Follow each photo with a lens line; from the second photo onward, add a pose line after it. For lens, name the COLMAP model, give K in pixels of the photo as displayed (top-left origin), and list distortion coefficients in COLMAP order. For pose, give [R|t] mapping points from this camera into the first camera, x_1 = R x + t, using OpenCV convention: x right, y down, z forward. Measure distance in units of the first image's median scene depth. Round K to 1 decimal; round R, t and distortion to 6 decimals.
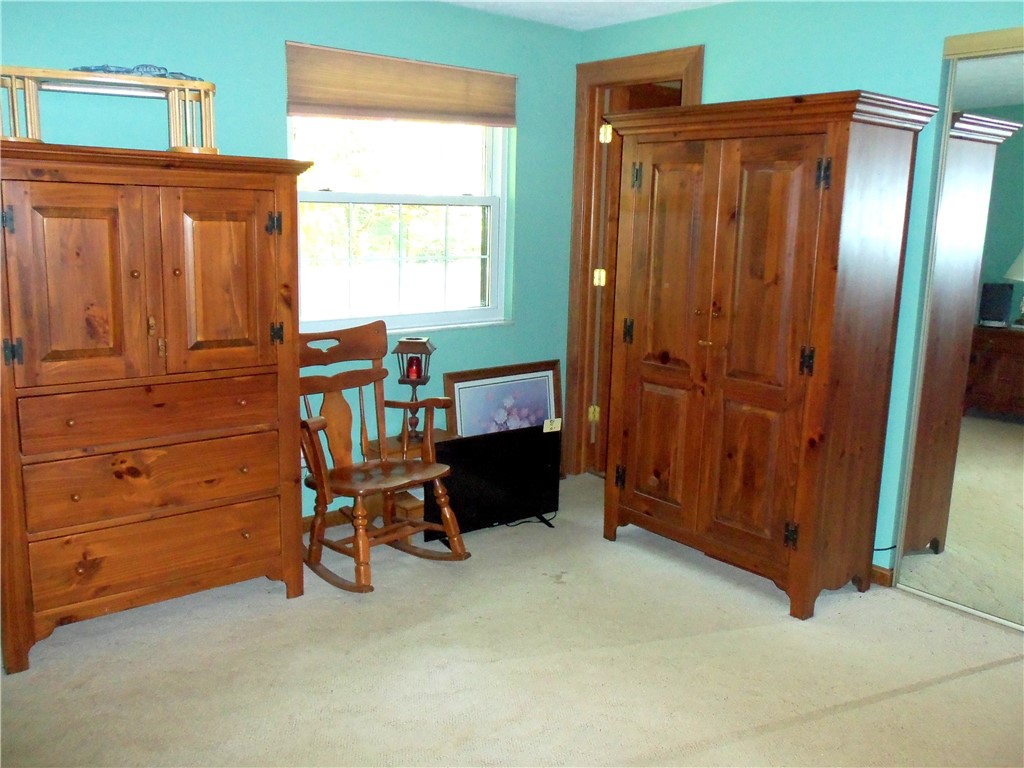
lens RADIAL K [[870.4, 0, 530.0], [0, 870.4, 376.1], [0, 0, 1]] dist [-0.088777, 0.127750]
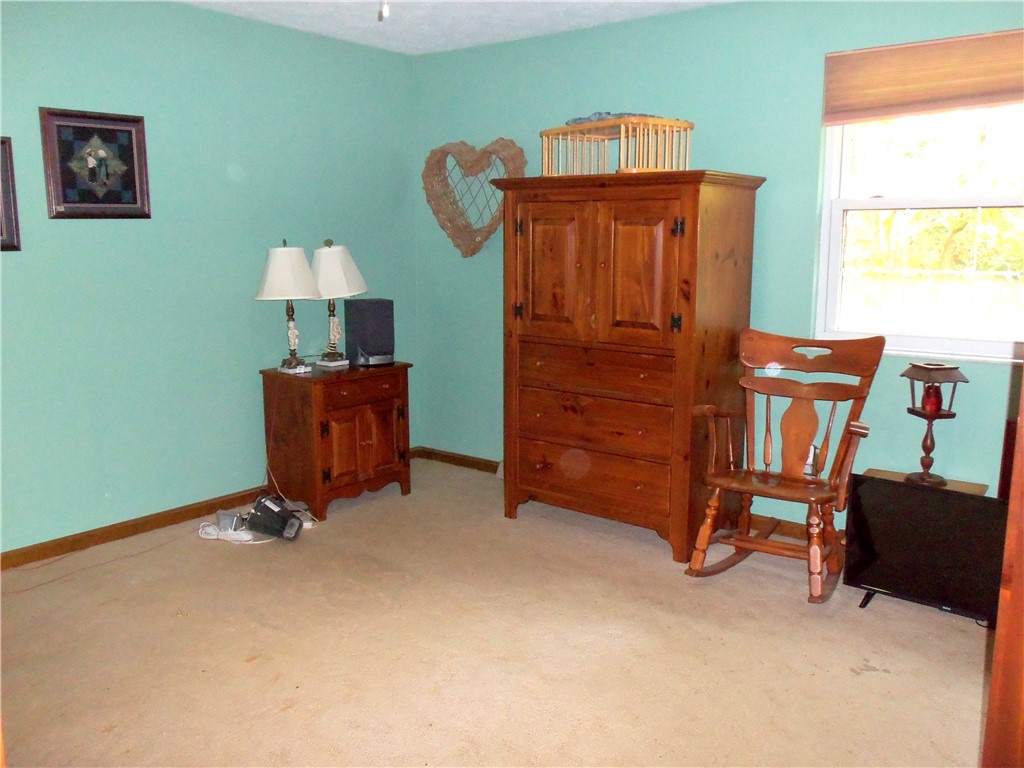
lens RADIAL K [[870.4, 0, 530.0], [0, 870.4, 376.1], [0, 0, 1]] dist [-0.088777, 0.127750]
pose [[0.200568, 0.128766, -0.971181, 0.815920], [-0.177763, 0.979652, 0.093178, -0.053854], [0.963417, 0.153952, 0.219376, 0.582594]]
